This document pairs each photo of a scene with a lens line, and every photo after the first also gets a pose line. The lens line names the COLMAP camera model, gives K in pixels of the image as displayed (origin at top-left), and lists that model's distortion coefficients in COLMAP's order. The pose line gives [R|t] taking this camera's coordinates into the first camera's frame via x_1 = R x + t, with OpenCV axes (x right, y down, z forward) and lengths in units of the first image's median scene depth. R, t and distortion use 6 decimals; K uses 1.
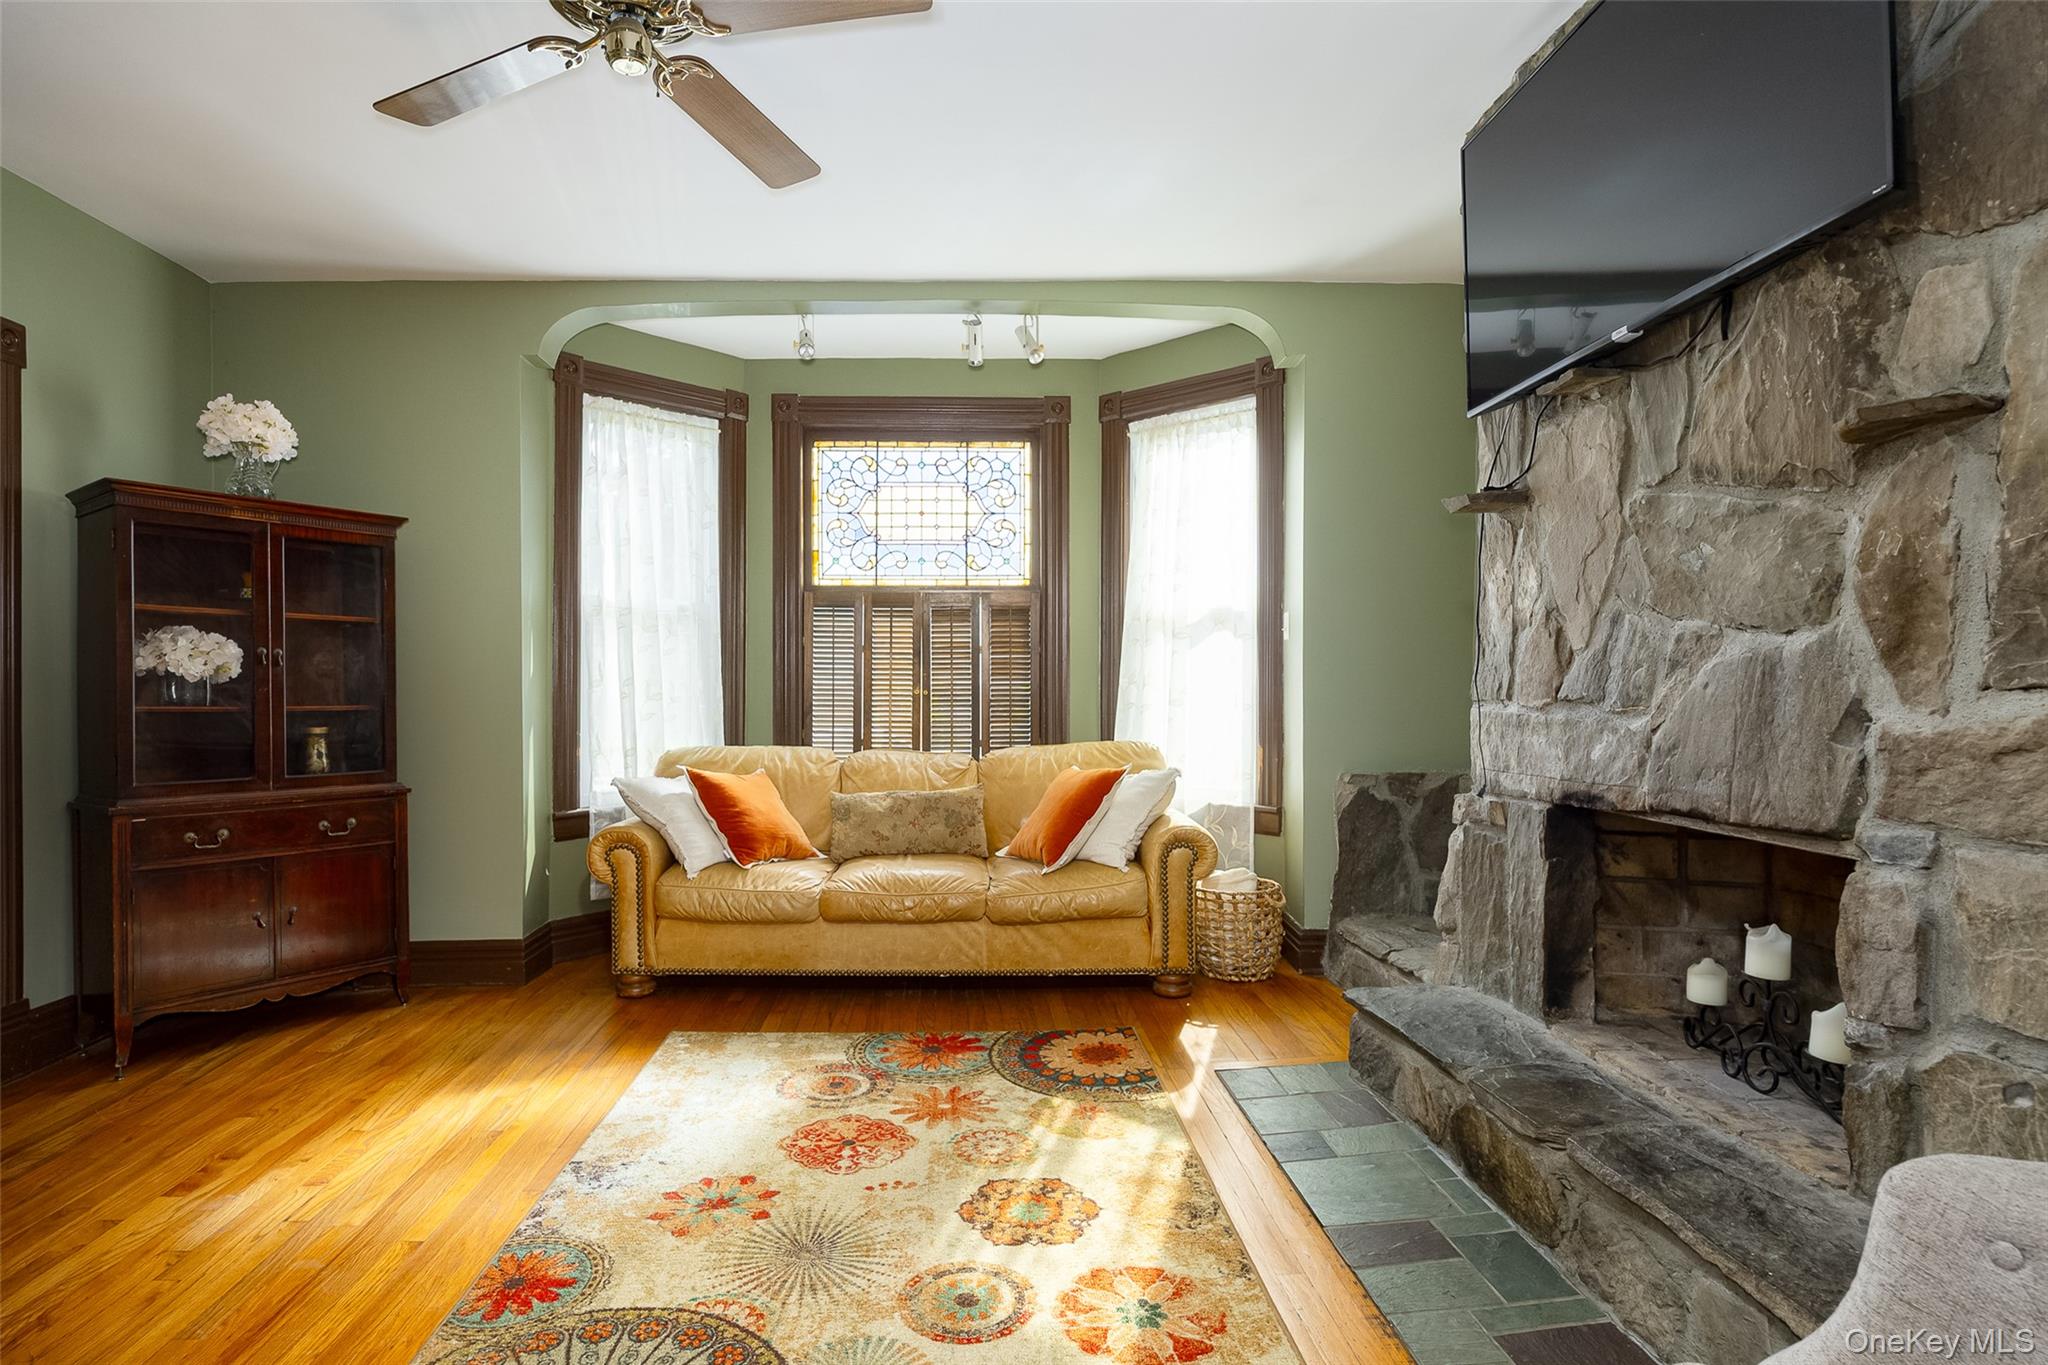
lens RADIAL K [[1032.6, 0, 971.9], [0, 1032.6, 697.2], [0, 0, 1]] dist [-0.015500, 0.000133]
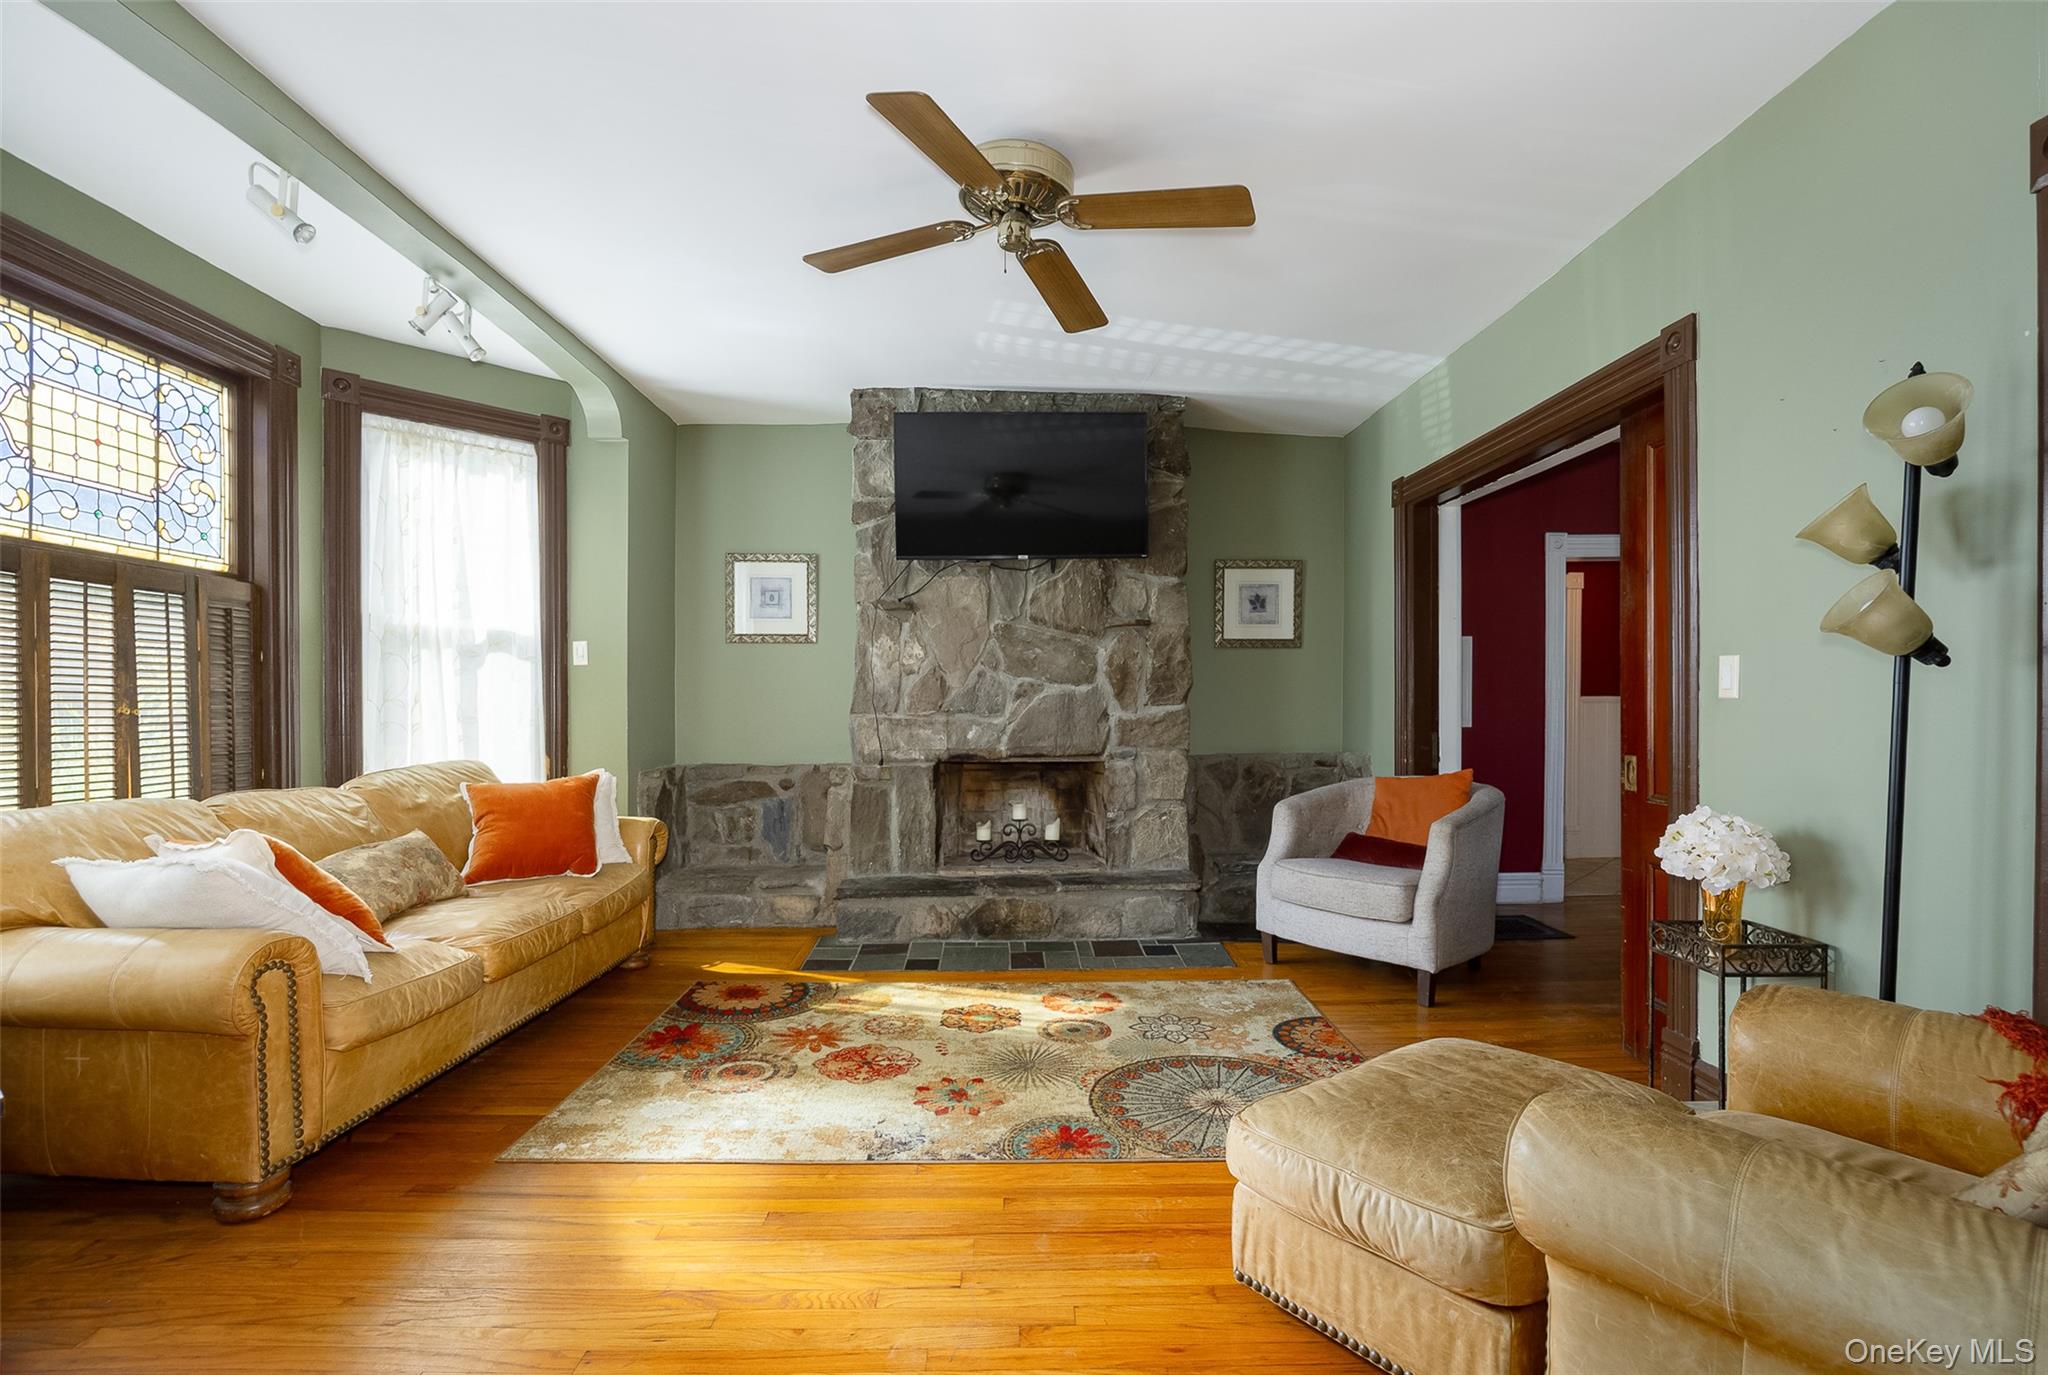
lens RADIAL K [[957.5, 0, 1028.1], [0, 957.5, 708.5], [0, 0, 1]] dist [-0.015194, -0.000609]
pose [[-0.000506, -0.002291, 0.999997, -1.148364], [0.009704, 0.999950, 0.002296, -0.004343], [-0.999953, 0.009705, -0.000483, 0.705925]]
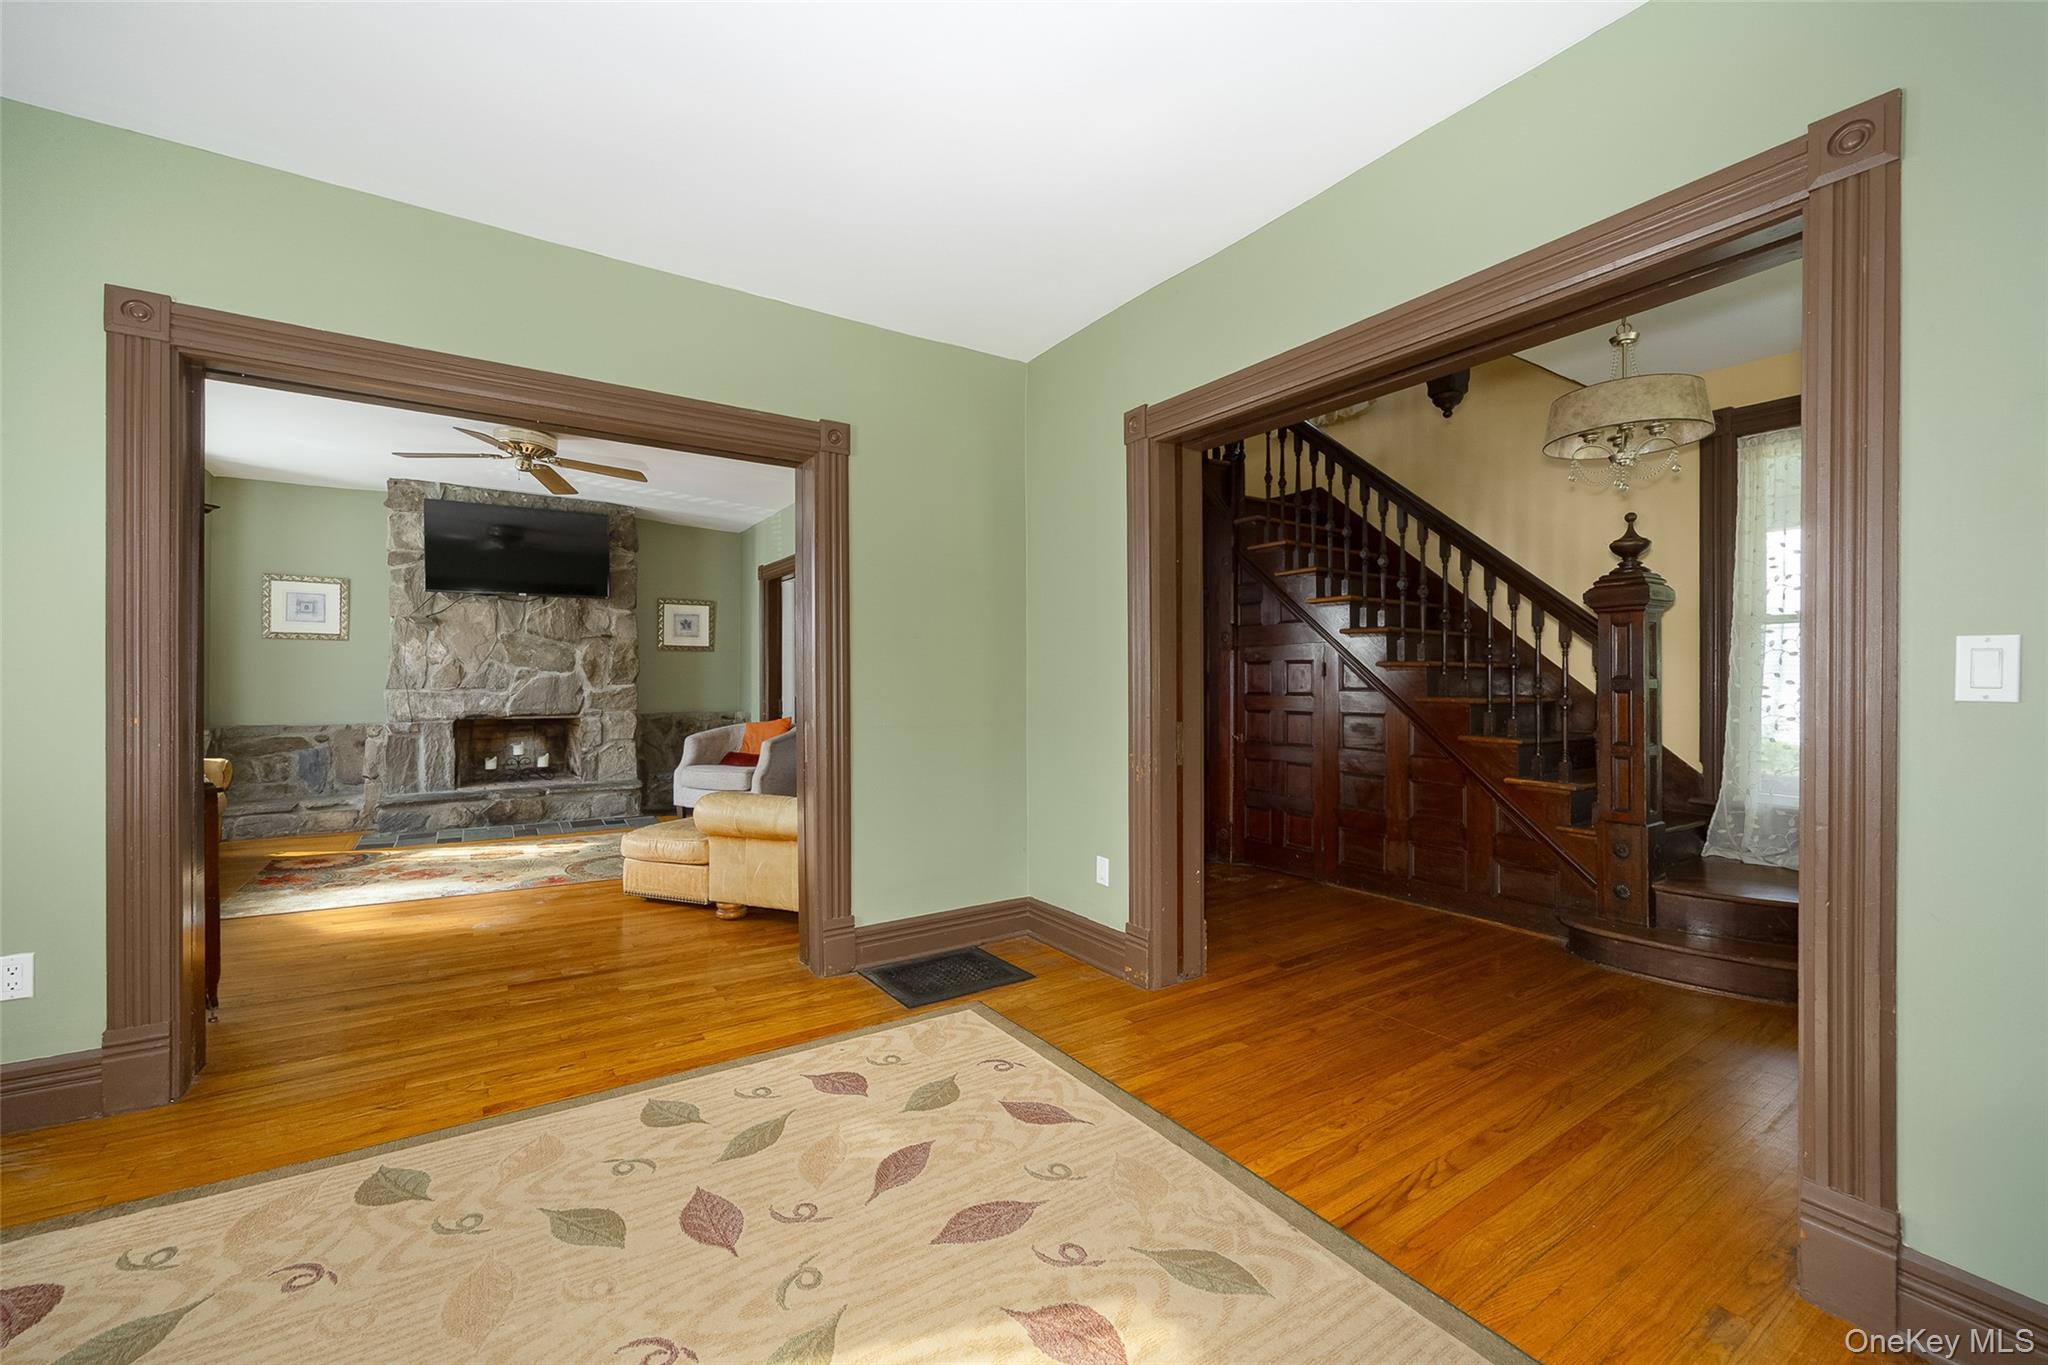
lens RADIAL K [[803.3, 0, 1067.0], [0, 803.3, 684.4], [0, 0, 1]] dist [-0.000833, -0.000030]
pose [[-0.570749, -0.003331, 0.821118, -2.204682], [0.003547, 0.999972, 0.006521, -0.014535], [-0.821117, 0.006634, -0.570721, 0.742987]]
